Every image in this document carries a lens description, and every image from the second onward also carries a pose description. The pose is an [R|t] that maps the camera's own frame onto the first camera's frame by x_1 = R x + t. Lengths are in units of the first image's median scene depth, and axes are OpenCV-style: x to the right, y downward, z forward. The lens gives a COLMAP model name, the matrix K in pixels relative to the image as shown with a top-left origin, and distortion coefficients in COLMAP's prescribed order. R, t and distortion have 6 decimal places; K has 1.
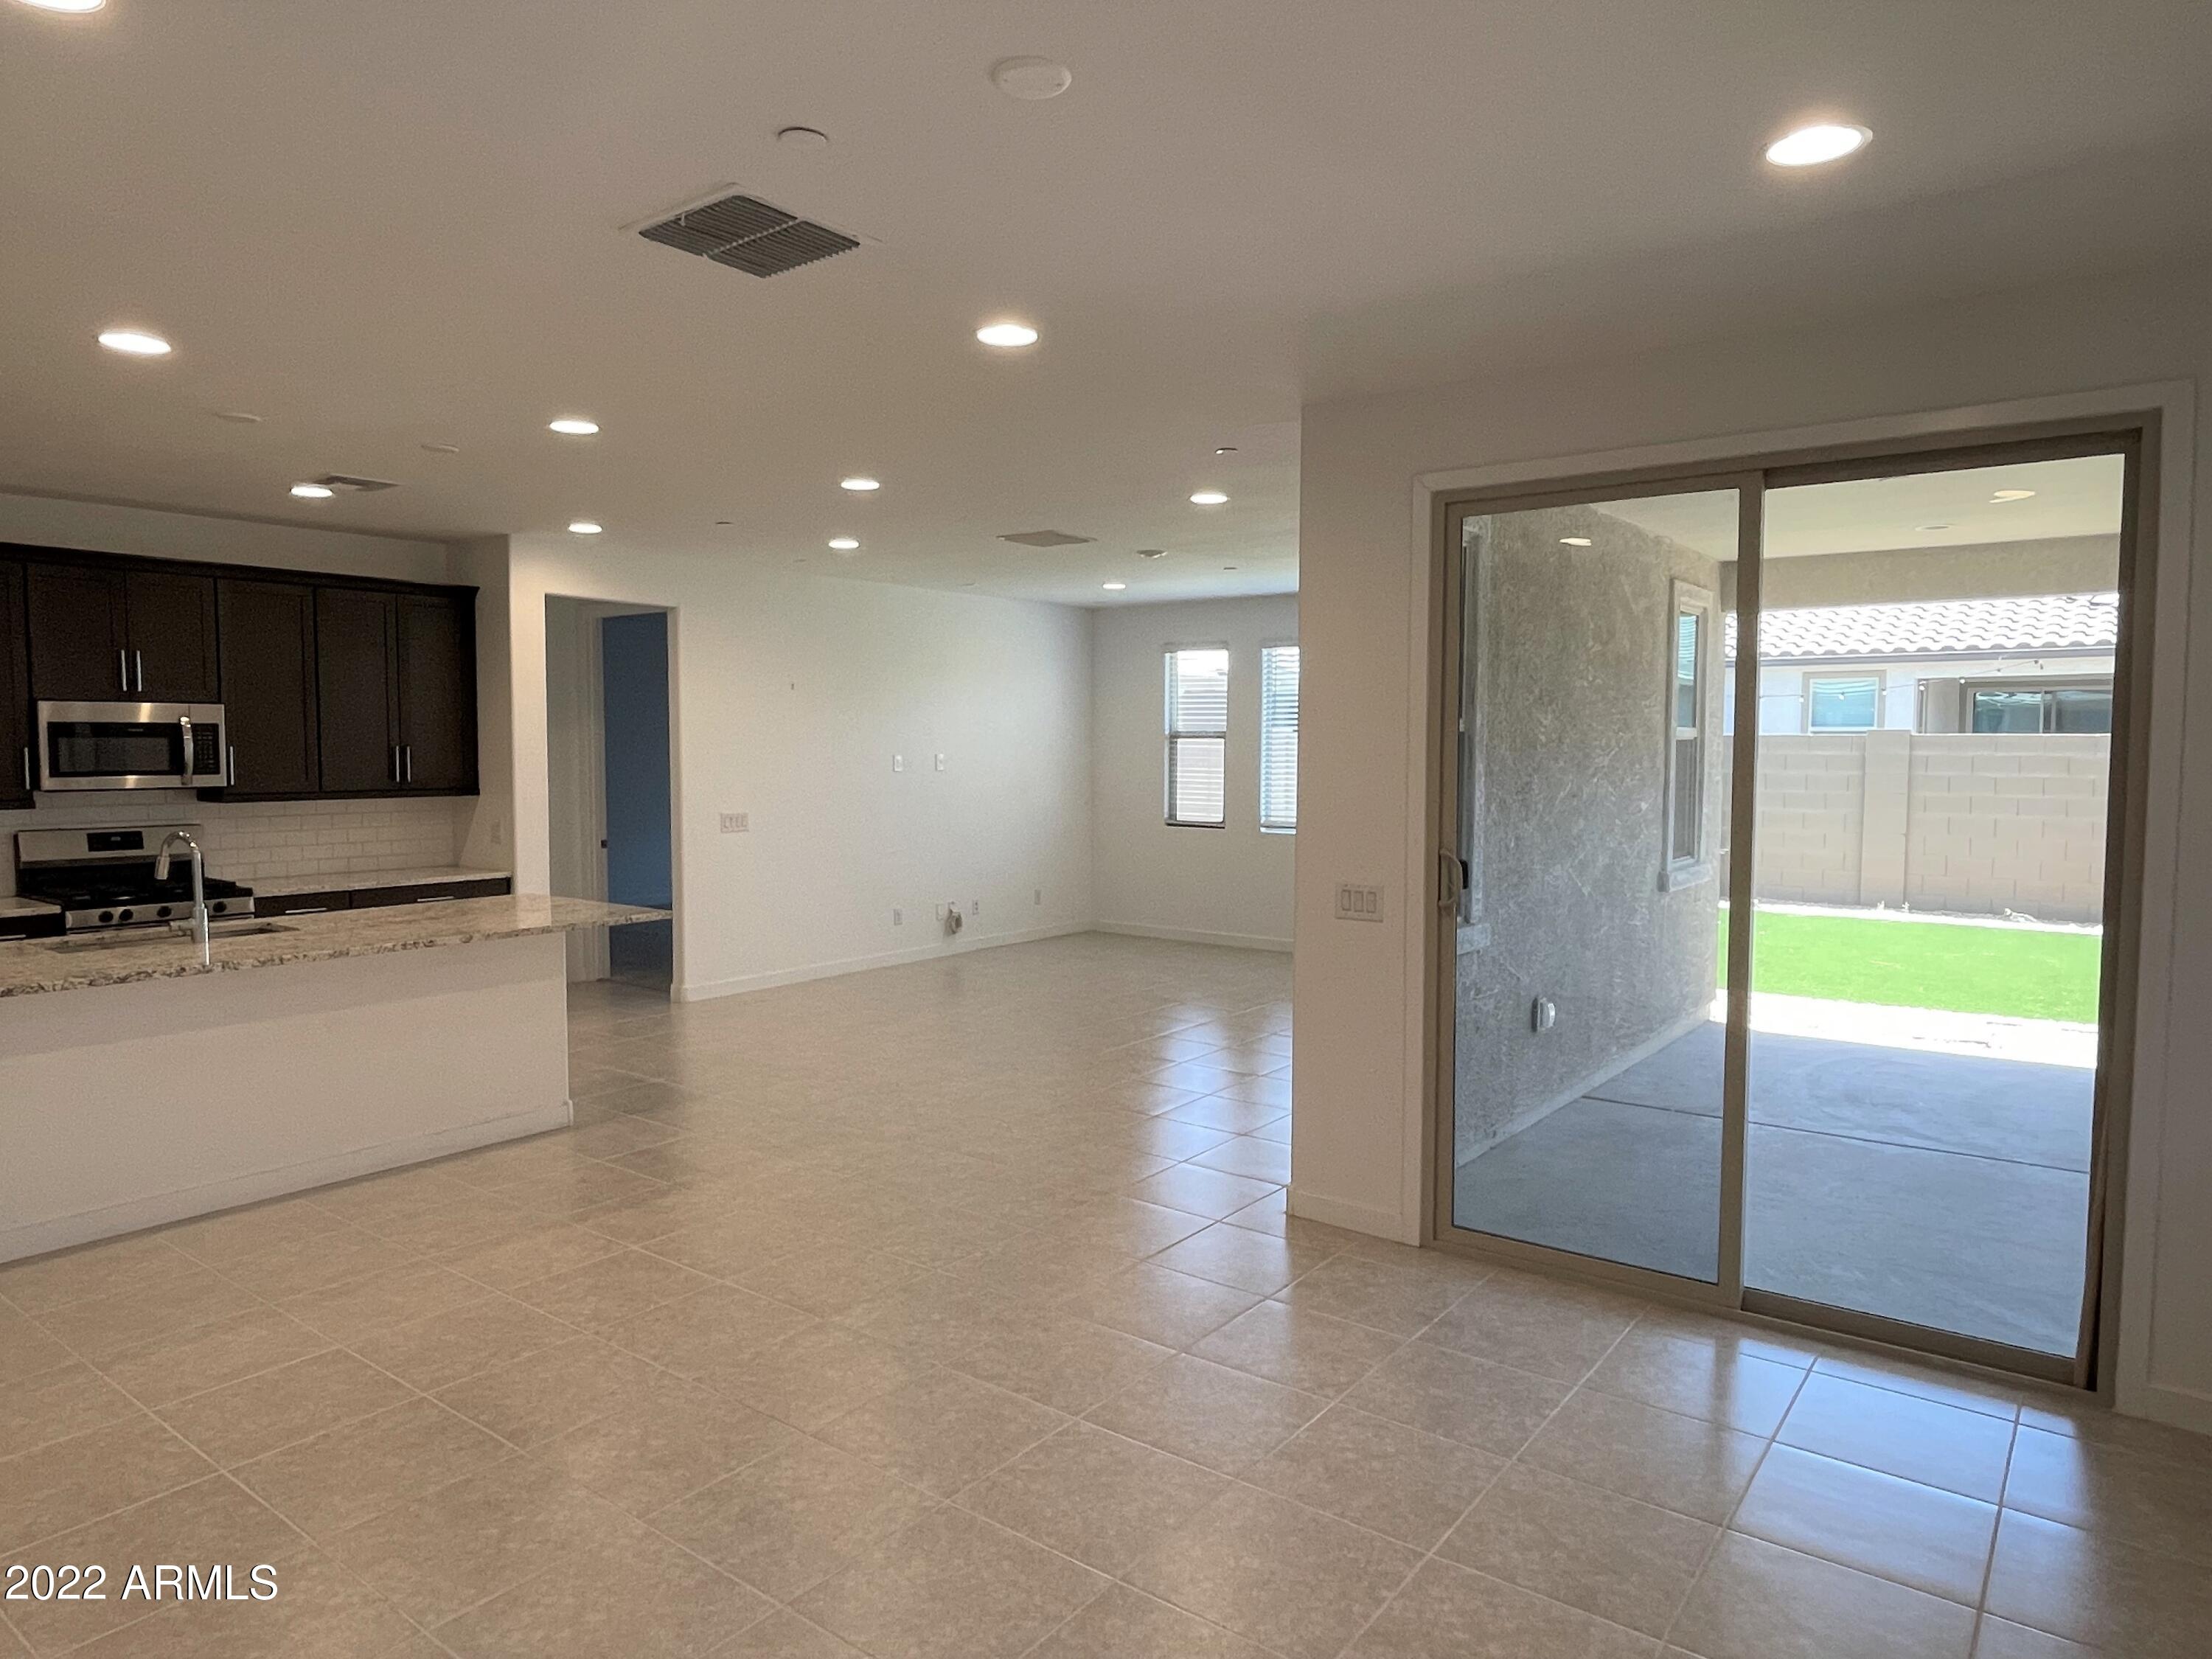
lens RADIAL K [[1364.3, 0, 1111.2], [0, 1364.3, 832.8], [0, 0, 1]] dist [-0.008997, -0.006828]
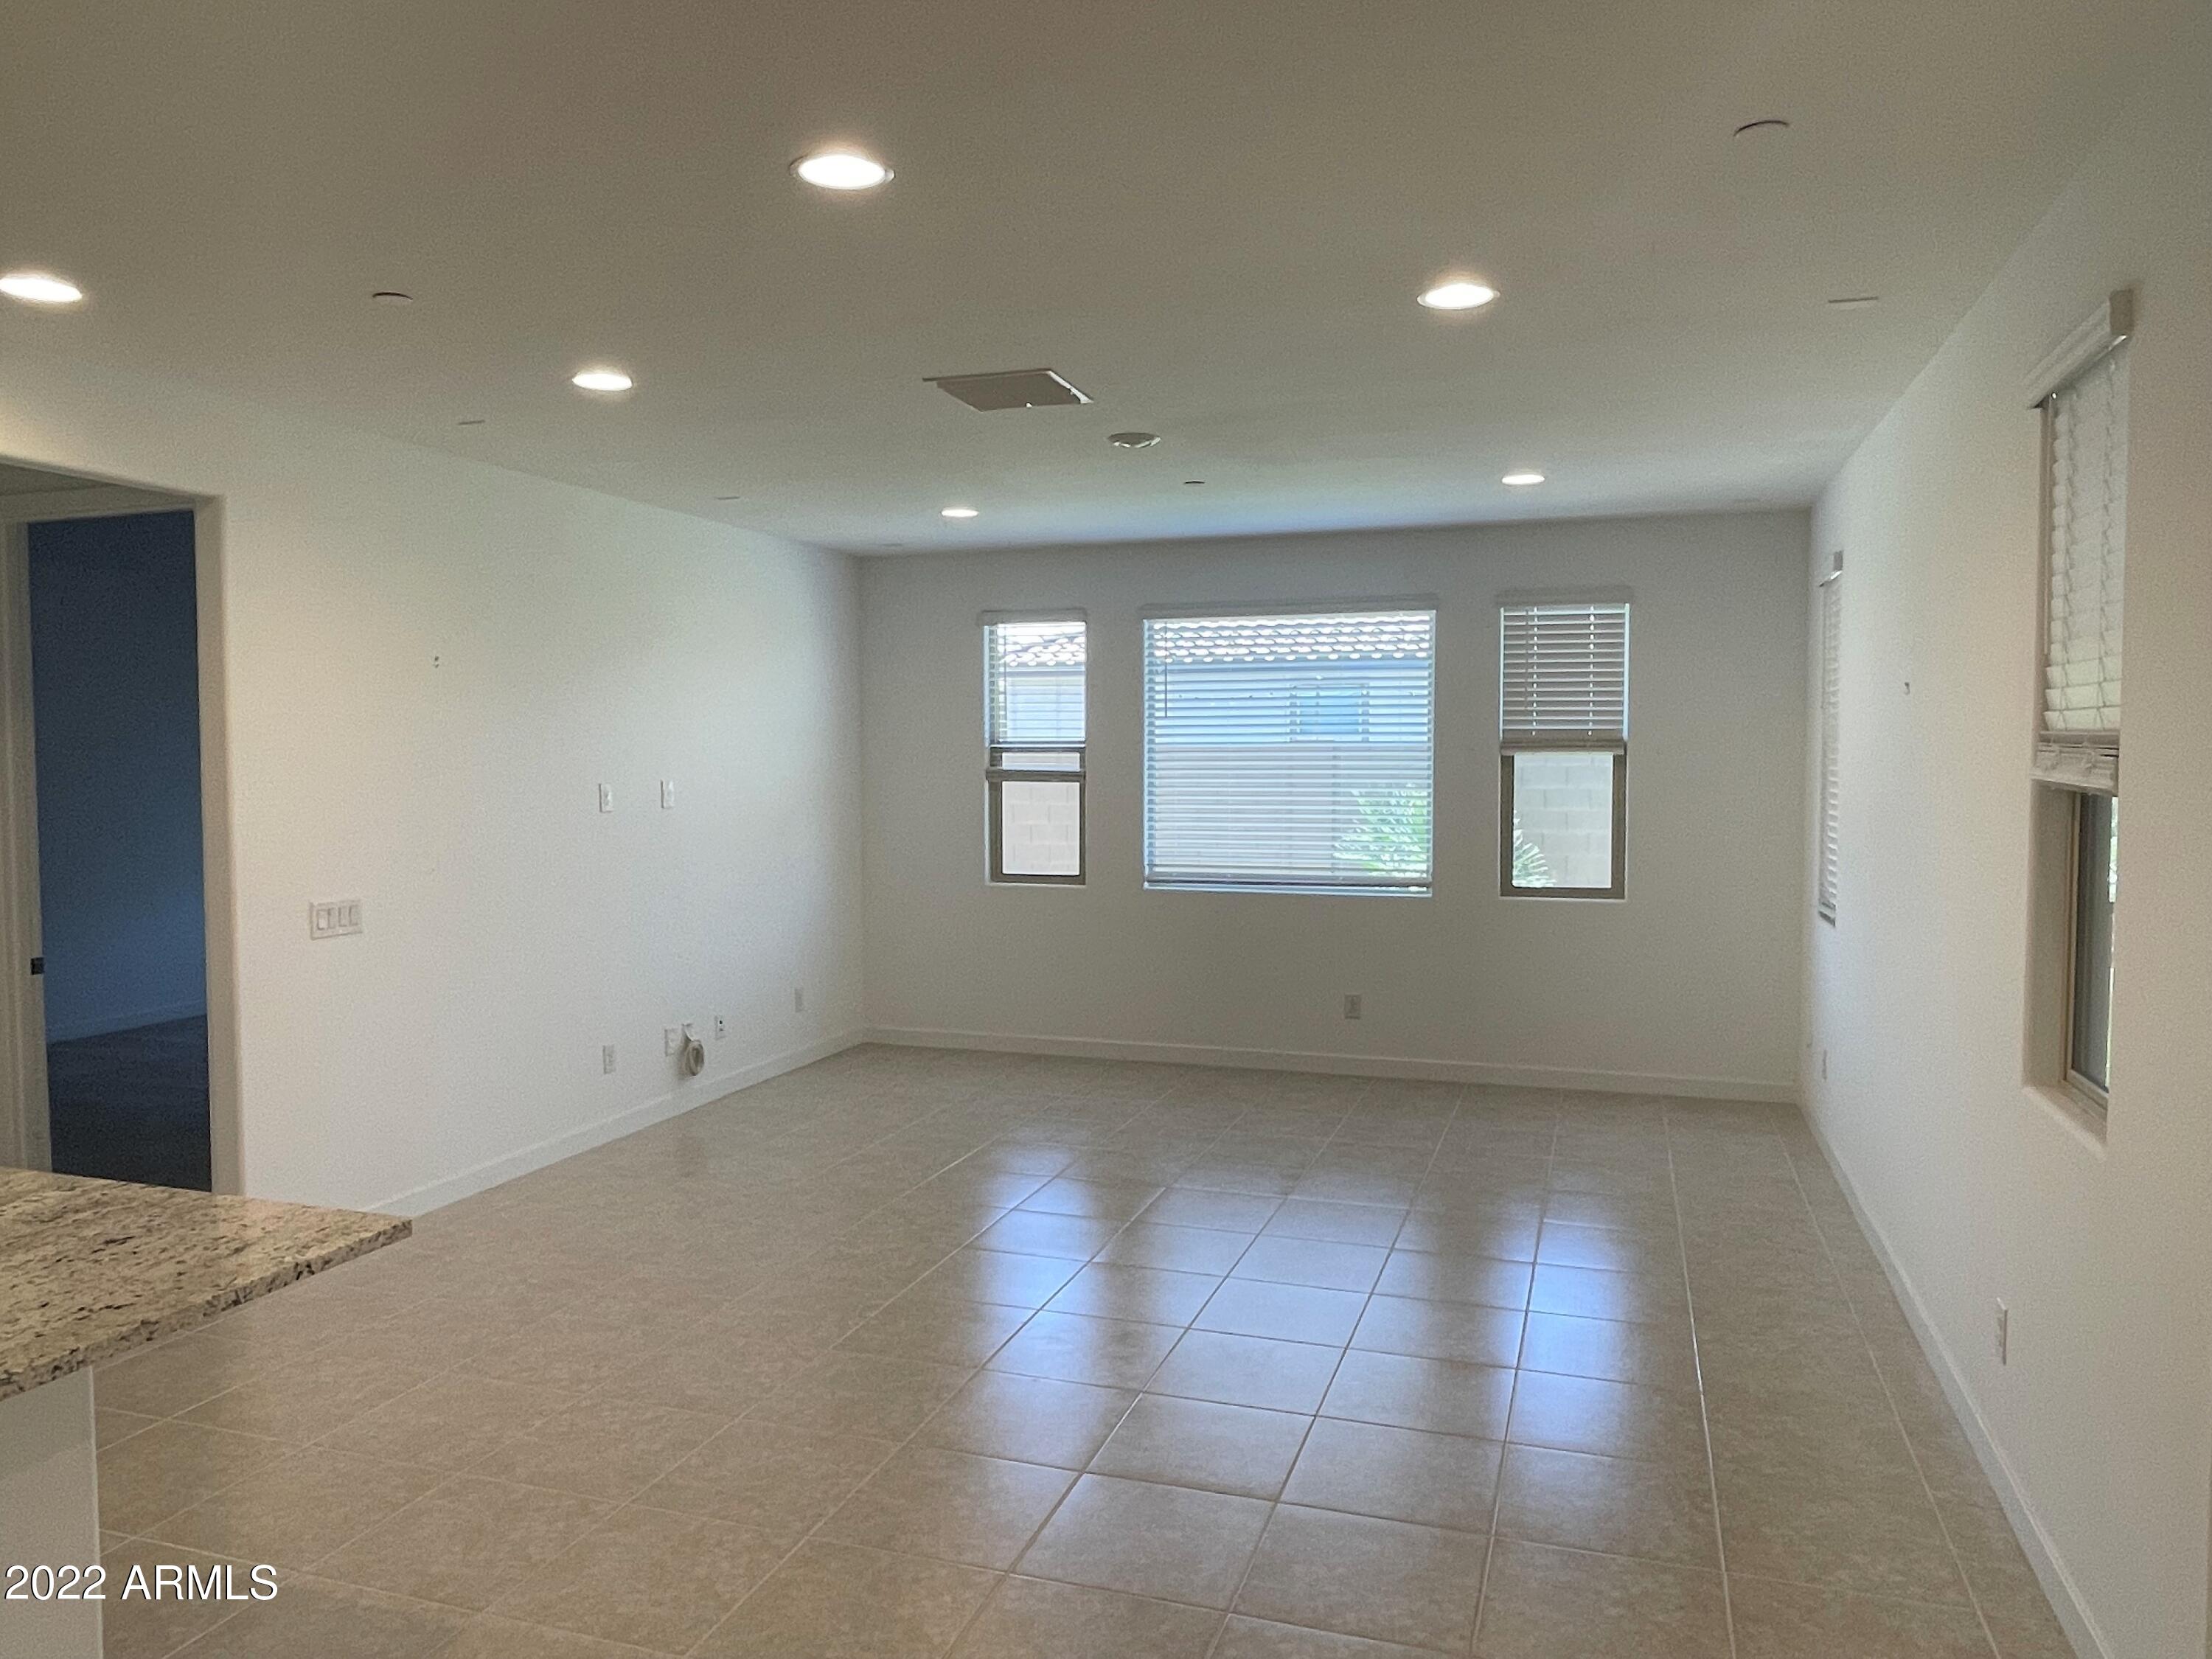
lens RADIAL K [[1506.8, 0, 1093.0], [0, 1506.8, 830.2], [0, 0, 1]] dist [0.003856, -0.005774]
pose [[0.951788, -0.023828, 0.305829, -0.210391], [0.029306, 0.999482, -0.013332, -0.030138], [-0.305352, 0.021652, 0.951993, 0.427639]]
